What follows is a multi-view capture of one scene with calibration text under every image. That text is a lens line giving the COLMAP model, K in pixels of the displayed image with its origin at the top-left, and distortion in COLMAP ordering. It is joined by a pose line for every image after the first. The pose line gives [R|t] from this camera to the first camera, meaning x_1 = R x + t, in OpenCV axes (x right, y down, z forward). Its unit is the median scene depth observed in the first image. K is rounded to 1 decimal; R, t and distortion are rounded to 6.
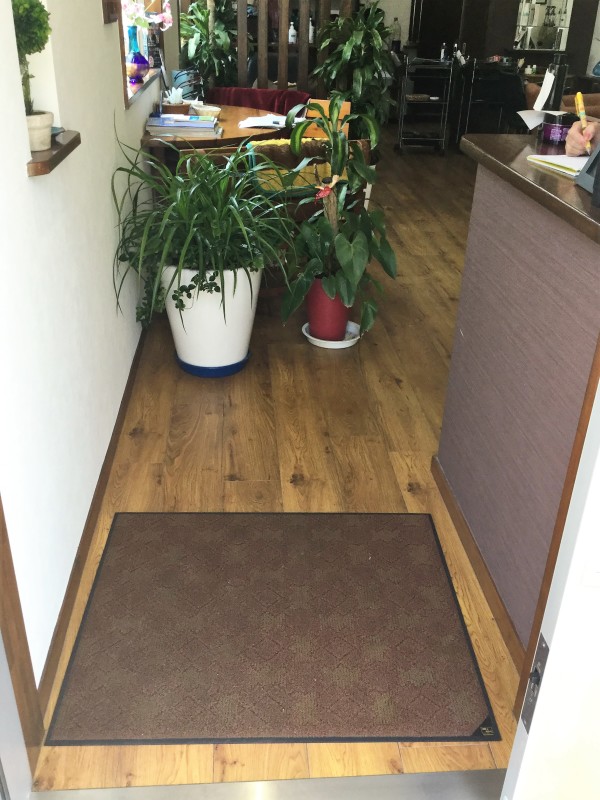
lens RADIAL K [[743.8, 0, 297.1], [0, 743.8, 400.7], [0, 0, 1]] dist [0.135502, -0.278997]
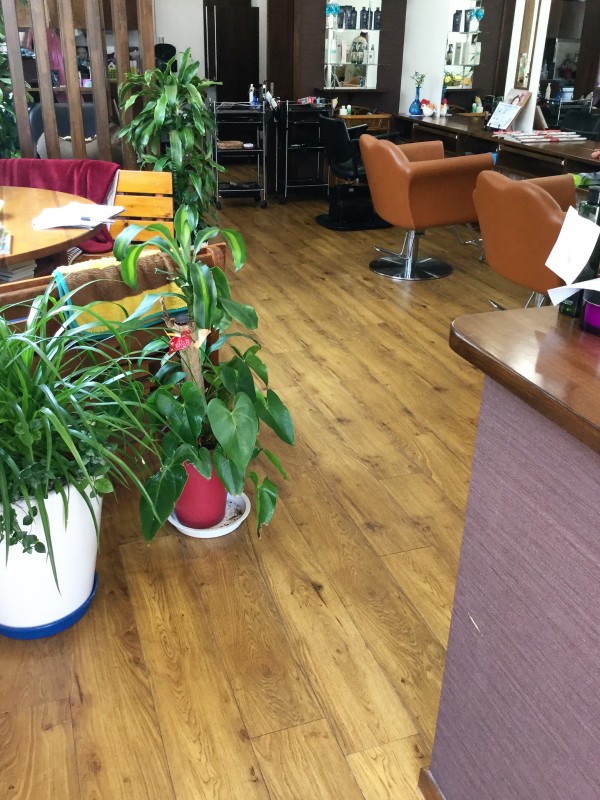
lens RADIAL K [[738.8, 0, 300.0], [0, 738.8, 400.0], [0, 0, 1]] dist [0.138880, -0.280161]
pose [[0.963032, -0.122470, 0.239937, -0.031892], [0.127882, 0.991764, -0.007057, -0.216690], [-0.237096, 0.037480, 0.970763, 0.325022]]
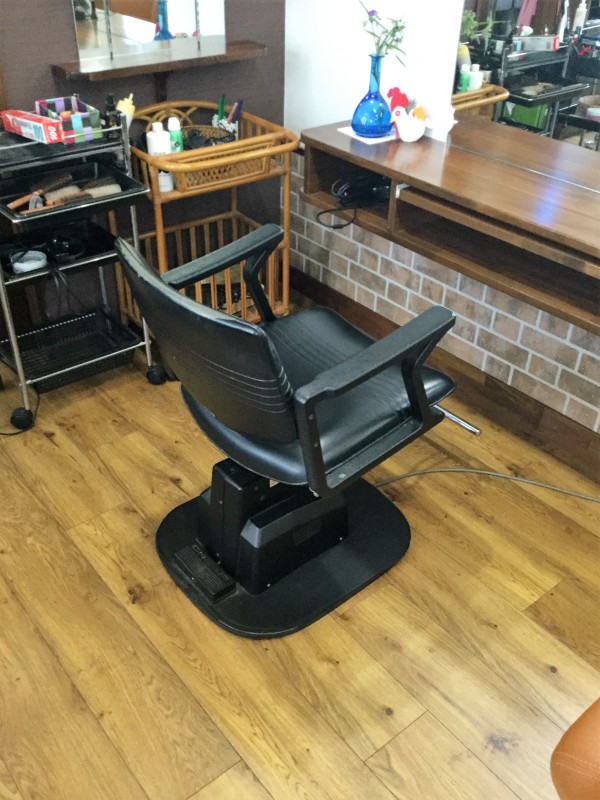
lens RADIAL K [[762.5, 0, 300.0], [0, 762.5, 400.0], [0, 0, 1]] dist [0.155669, -0.313584]
pose [[0.819872, -0.333524, 0.465373, 0.452189], [0.268315, 0.941850, 0.202300, -1.016362], [-0.505784, -0.040993, 0.861686, 1.831928]]
